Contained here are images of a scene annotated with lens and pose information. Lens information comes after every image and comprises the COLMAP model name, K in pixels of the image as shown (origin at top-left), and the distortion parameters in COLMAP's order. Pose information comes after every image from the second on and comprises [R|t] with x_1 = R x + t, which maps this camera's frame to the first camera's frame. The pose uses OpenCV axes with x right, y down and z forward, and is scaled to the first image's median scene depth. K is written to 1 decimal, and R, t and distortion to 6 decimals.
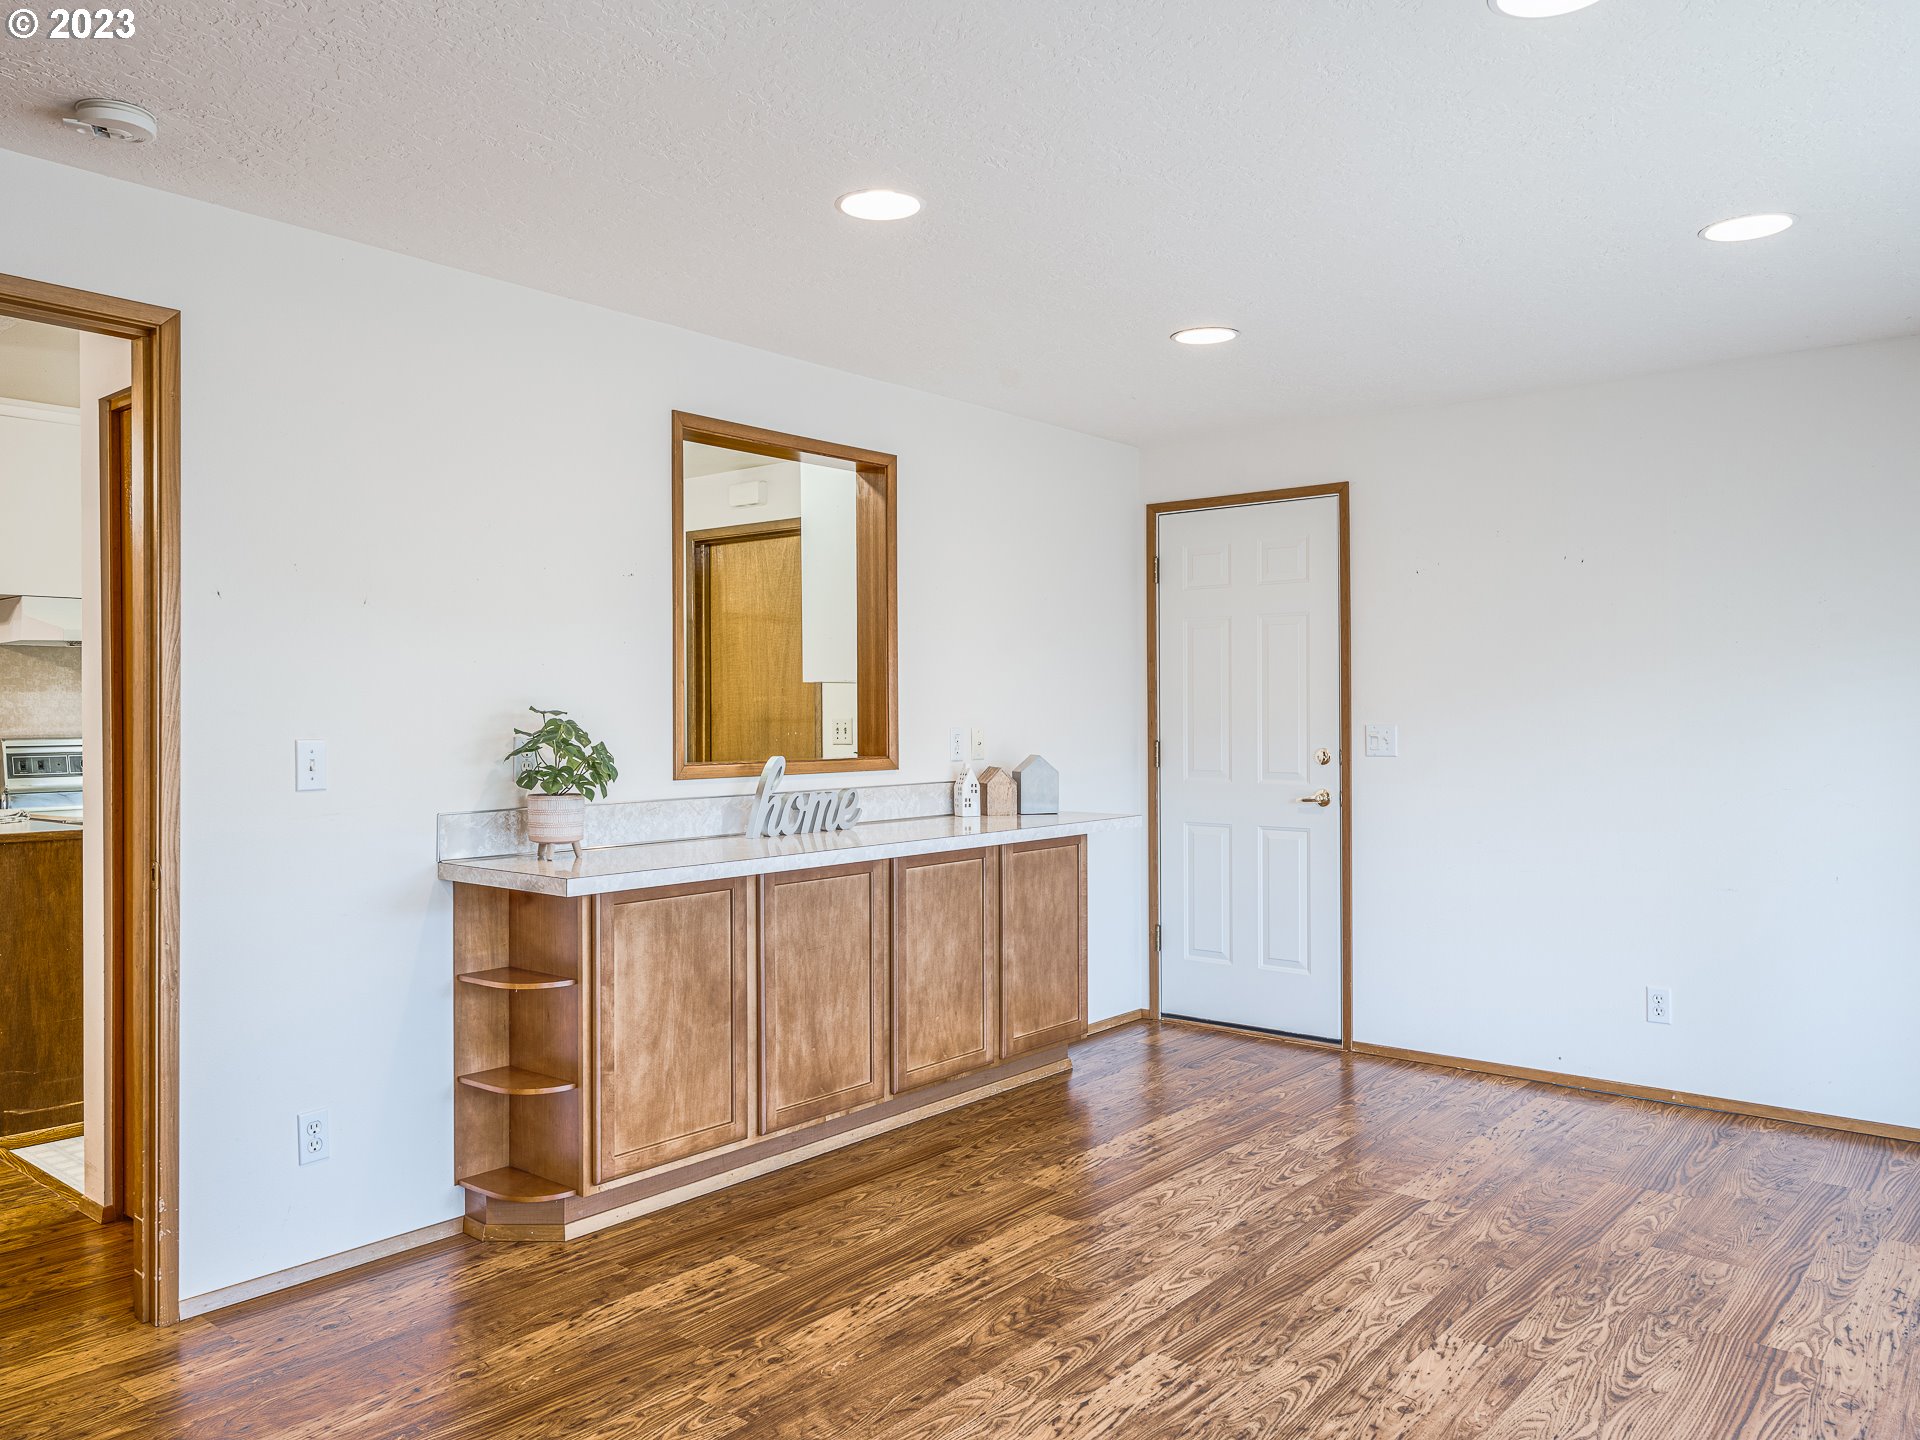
lens RADIAL K [[1374.7, 0, 919.7], [0, 1374.7, 722.7], [0, 0, 1]] dist [0.004885, 0.003643]
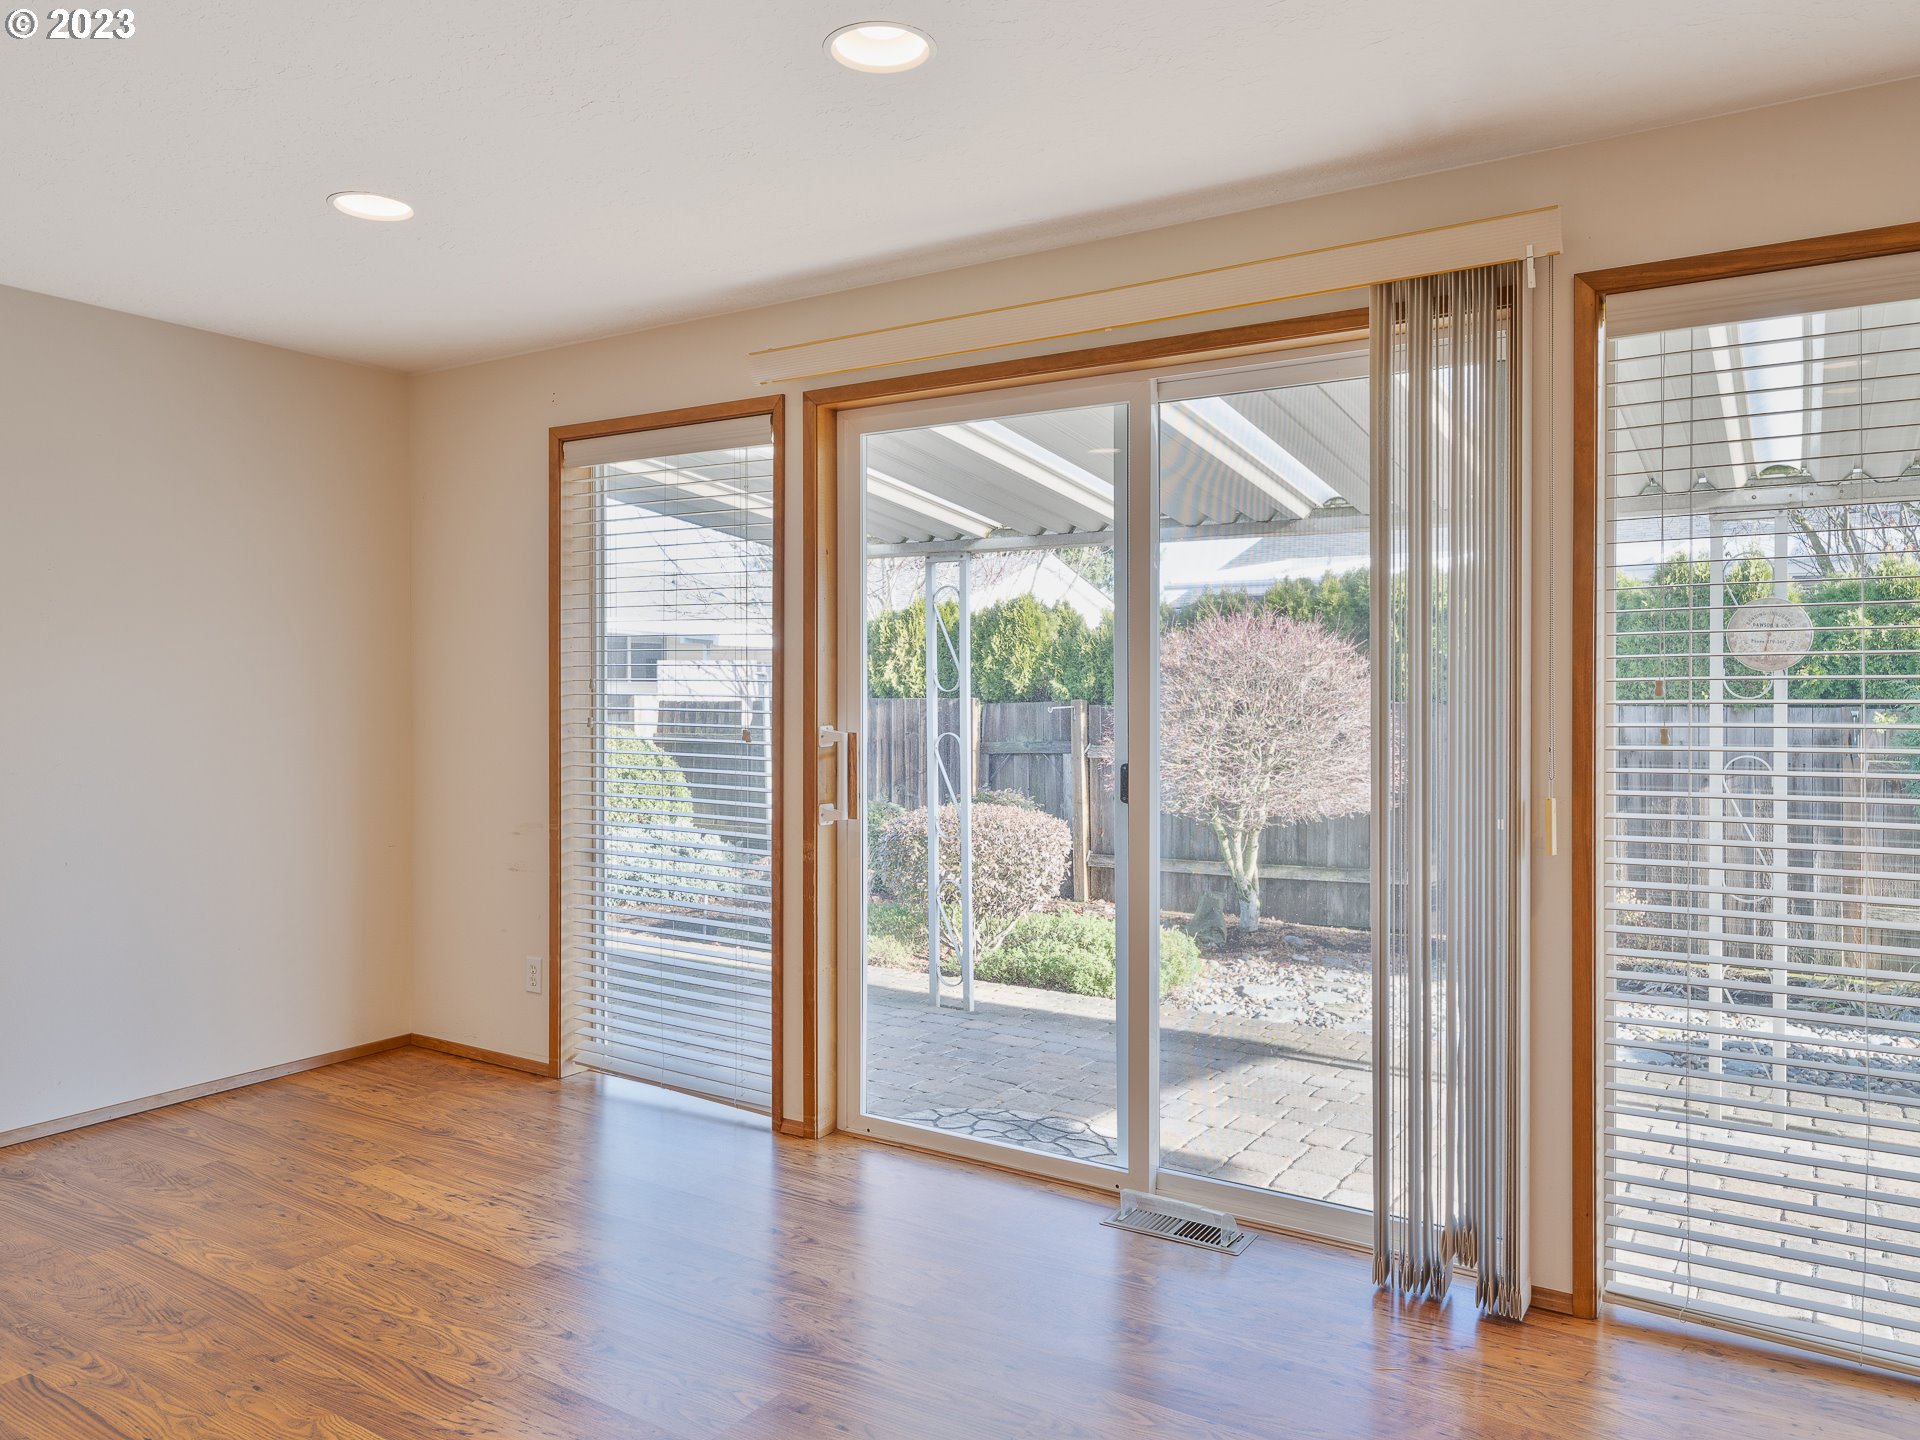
lens RADIAL K [[1374.7, 0, 919.7], [0, 1374.7, 722.7], [0, 0, 1]] dist [0.004885, 0.003643]
pose [[-0.114967, -0.024088, 0.993077, -0.404117], [0.002993, 0.999693, 0.024595, -0.001596], [-0.993365, 0.005800, -0.114860, 0.677964]]
